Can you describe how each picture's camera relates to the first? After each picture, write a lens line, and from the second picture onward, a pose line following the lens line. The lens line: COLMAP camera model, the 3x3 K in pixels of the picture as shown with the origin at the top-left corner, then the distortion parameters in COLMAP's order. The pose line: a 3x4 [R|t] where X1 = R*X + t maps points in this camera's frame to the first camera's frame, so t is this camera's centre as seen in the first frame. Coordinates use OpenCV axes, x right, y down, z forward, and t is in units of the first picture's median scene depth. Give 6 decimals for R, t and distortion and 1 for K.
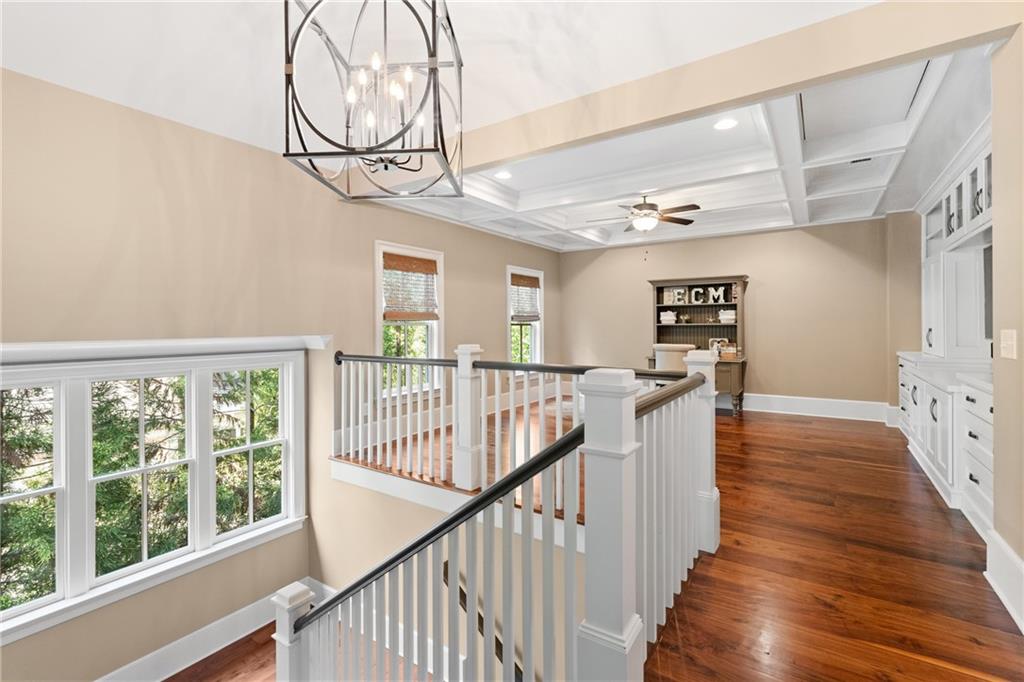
lens RADIAL K [[468.6, 0, 505.8], [0, 468.6, 326.9], [0, 0, 1]] dist [0.005569, 0.001034]
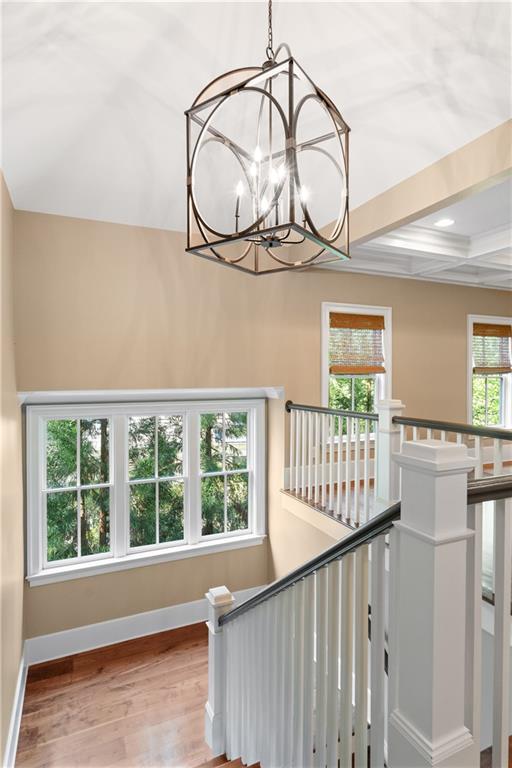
lens RADIAL K [[429.6, 0, 257.5], [0, 429.6, 382.7], [0, 0, 1]] dist [0.006042, 0.002561]
pose [[0.850697, 0.014493, -0.525456, 0.155789], [-0.004360, 0.999780, 0.020518, -0.016409], [0.525638, -0.015164, 0.850573, 0.056034]]
